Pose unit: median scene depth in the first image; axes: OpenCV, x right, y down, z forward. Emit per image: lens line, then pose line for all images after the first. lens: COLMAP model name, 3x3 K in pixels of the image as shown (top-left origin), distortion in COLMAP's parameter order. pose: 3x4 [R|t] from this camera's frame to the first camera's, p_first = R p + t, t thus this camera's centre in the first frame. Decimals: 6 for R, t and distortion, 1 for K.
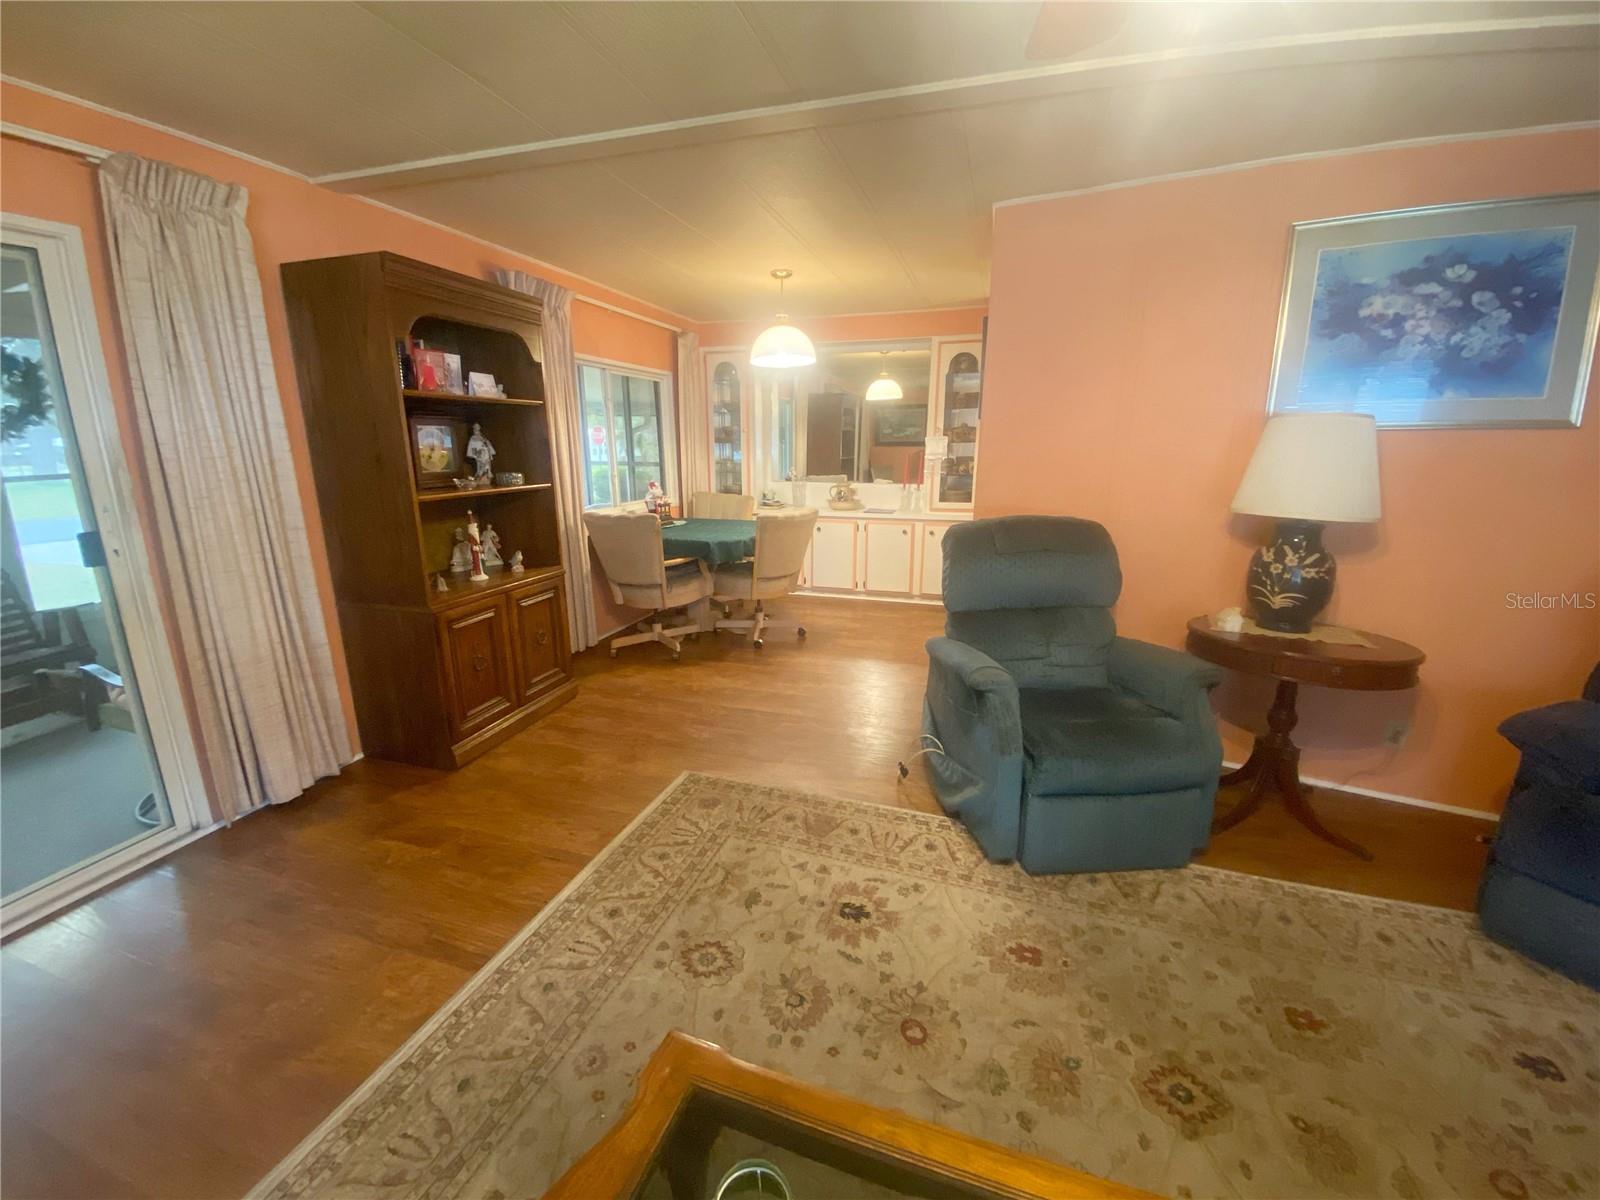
lens RADIAL K [[637.1, 0, 792.0], [0, 637.1, 600.6], [0, 0, 1]] dist [-0.004594, -0.006258]
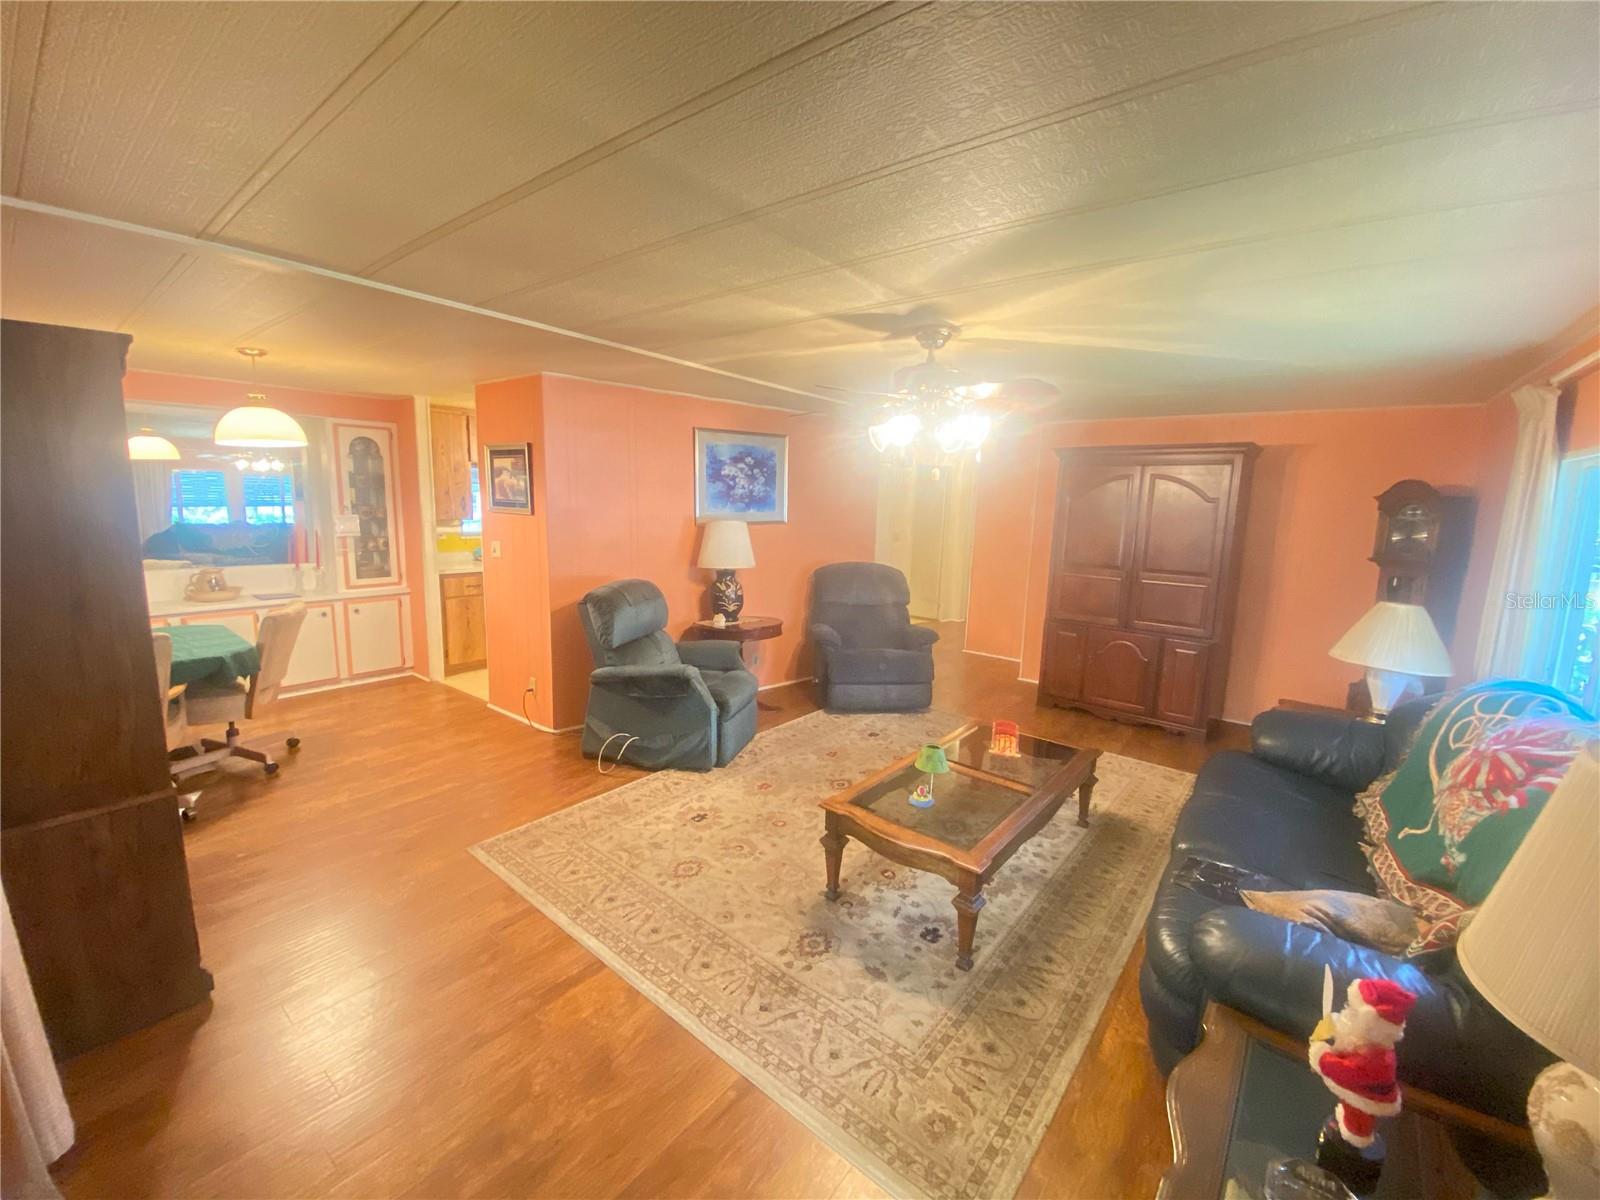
lens RADIAL K [[637.1, 0, 804.0], [0, 637.1, 585.9], [0, 0, 1]] dist [-0.004594, -0.006258]
pose [[0.341762, -0.115163, 0.932704, -1.112183], [0.203307, 0.978022, 0.046263, -0.118341], [-0.917532, 0.173814, 0.357664, 0.019001]]
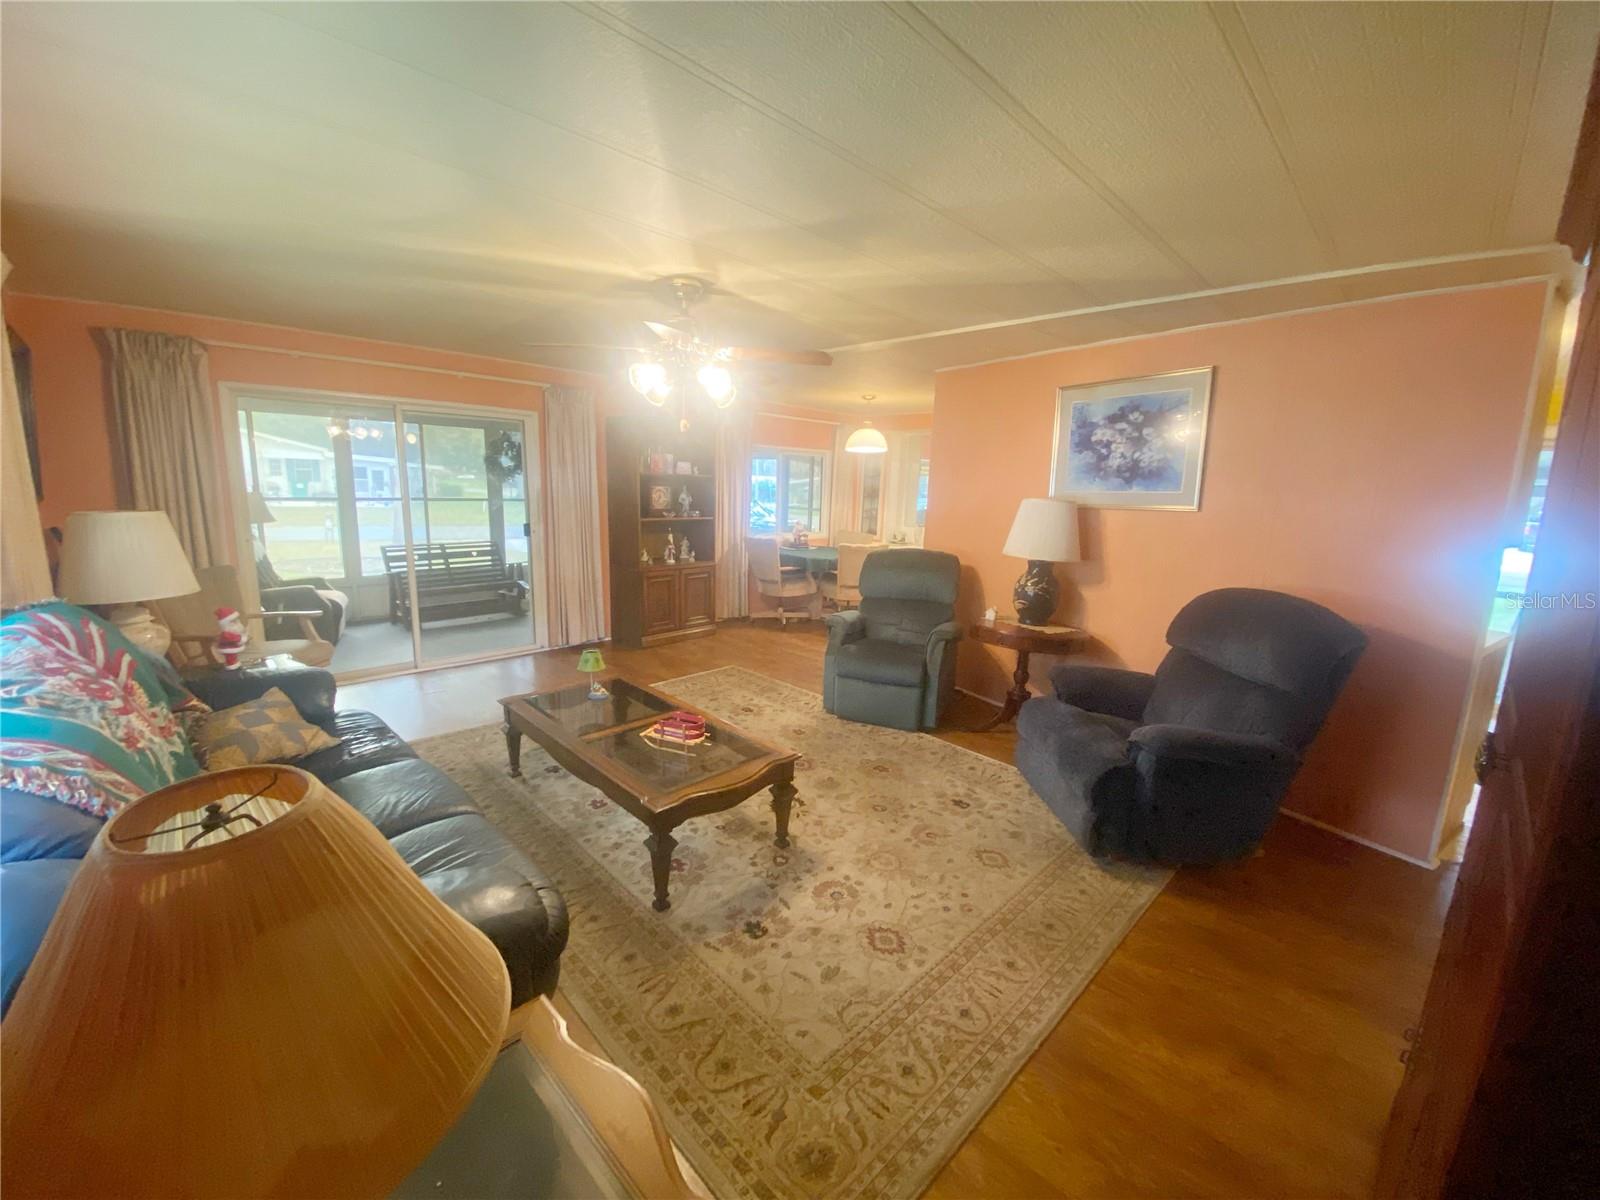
lens RADIAL K [[637.1, 0, 798.9], [0, 637.1, 598.6], [0, 0, 1]] dist [-0.004594, -0.006258]
pose [[0.894029, 0.105342, -0.435449, 0.997518], [-0.137485, 0.989575, -0.042879, 0.144604], [0.426392, 0.098203, 0.899192, -0.816282]]
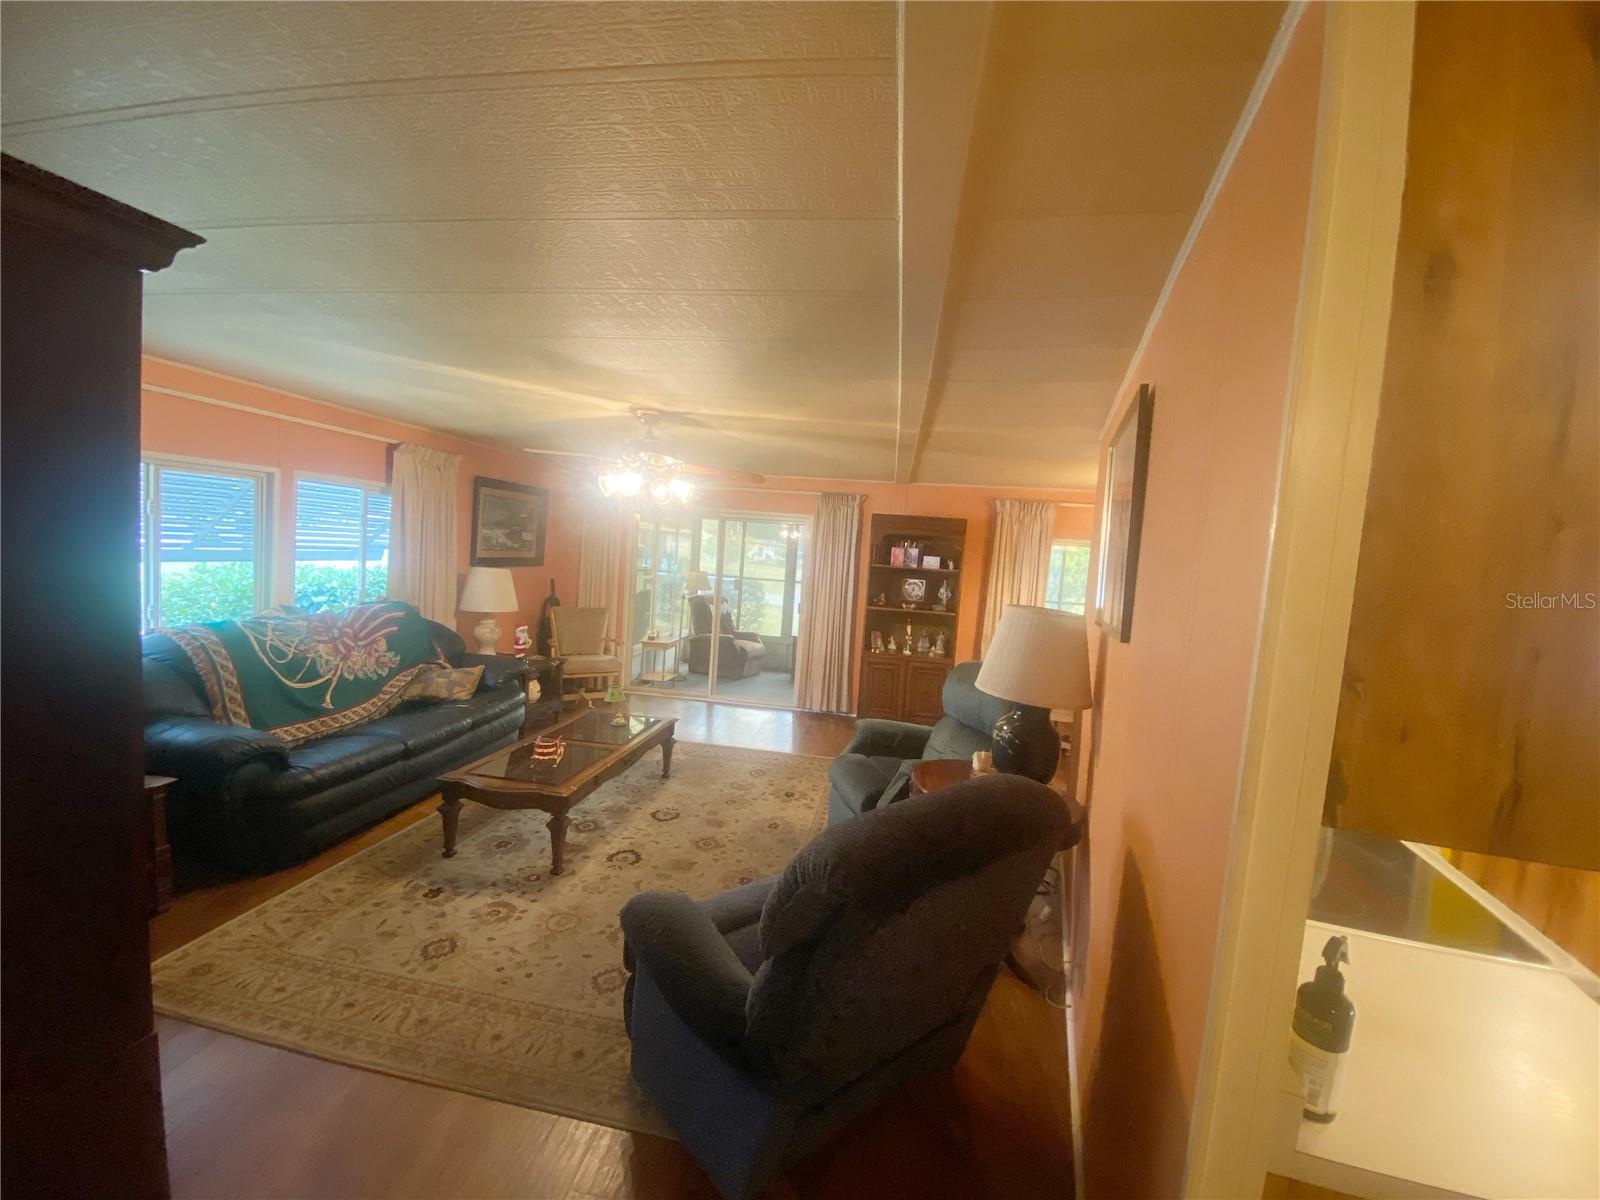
lens RADIAL K [[637.1, 0, 808.5], [0, 637.1, 597.8], [0, 0, 1]] dist [-0.004594, -0.006258]
pose [[0.172187, 0.093107, -0.980654, 1.901640], [-0.308055, 0.950681, 0.036172, -0.237580], [0.935657, 0.295867, 0.192377, 0.349728]]
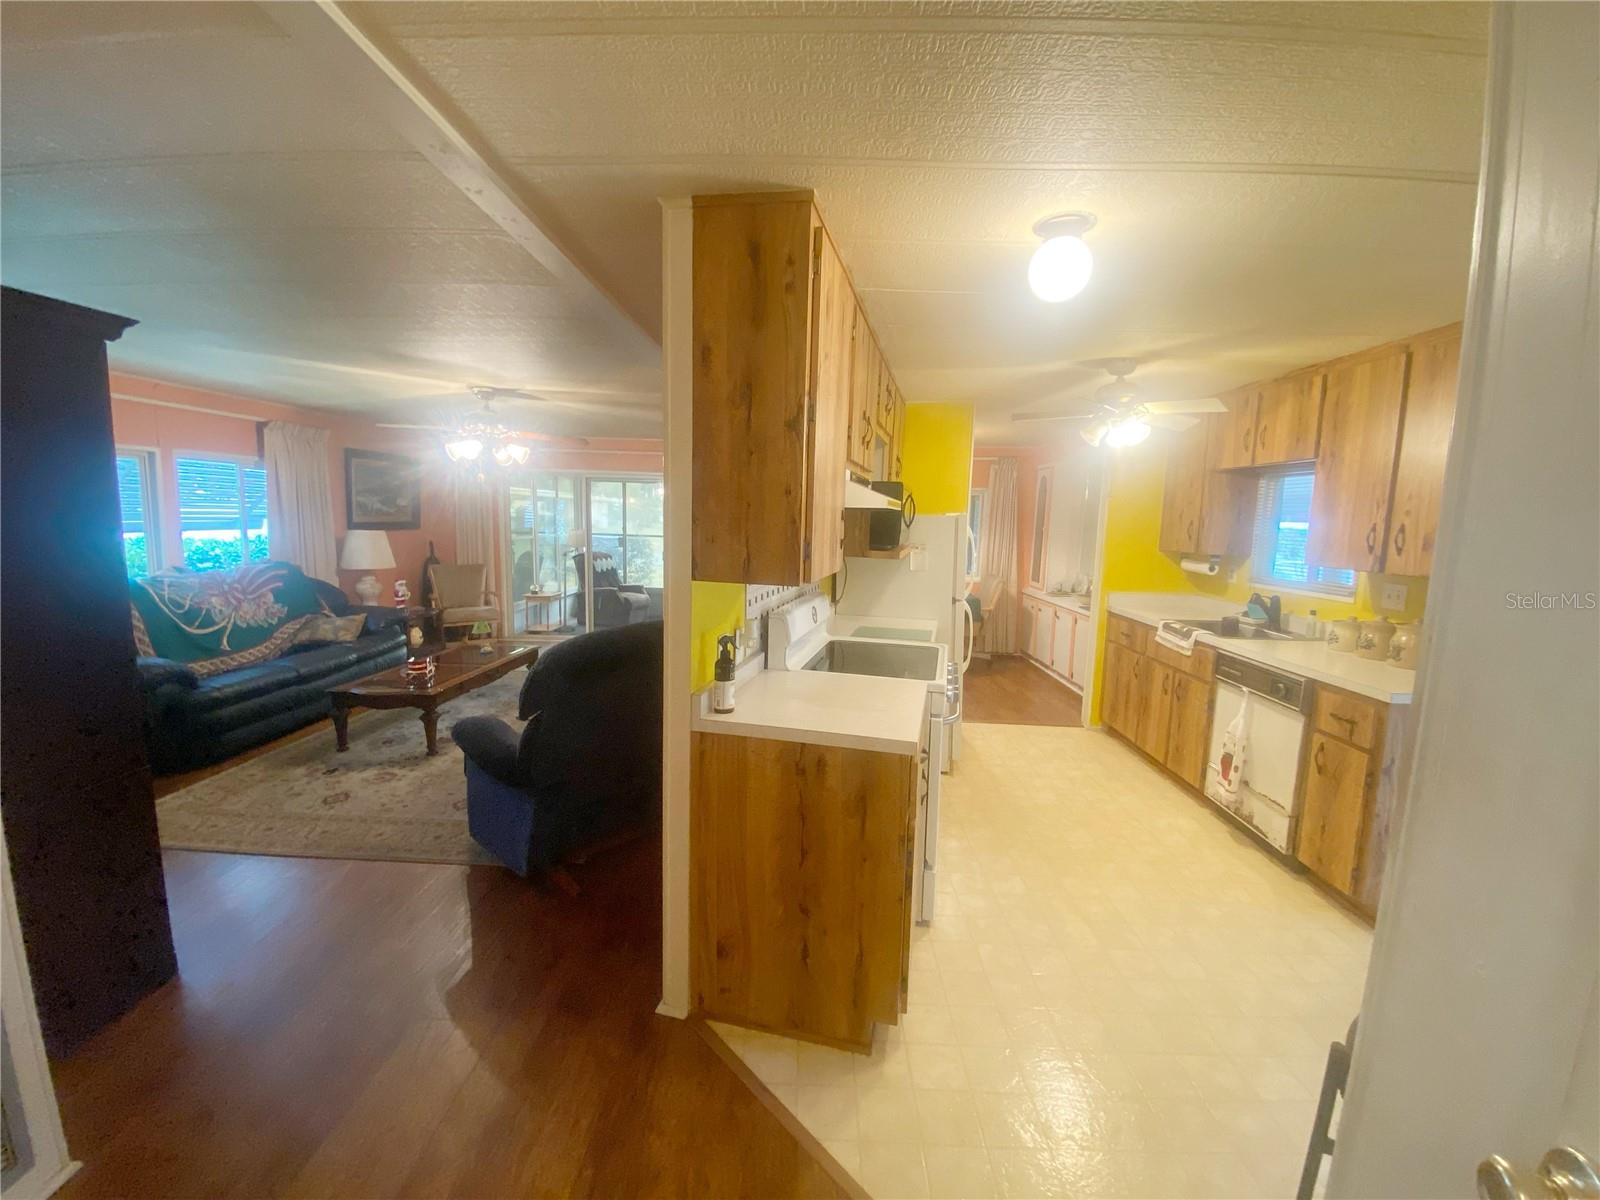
lens RADIAL K [[637.1, 0, 803.5], [0, 637.1, 597.7], [0, 0, 1]] dist [-0.004594, -0.006258]
pose [[0.286025, 0.137617, -0.948289, 2.448799], [-0.257474, 0.964276, 0.062277, -0.258245], [0.922983, 0.226347, 0.311240, 0.591459]]
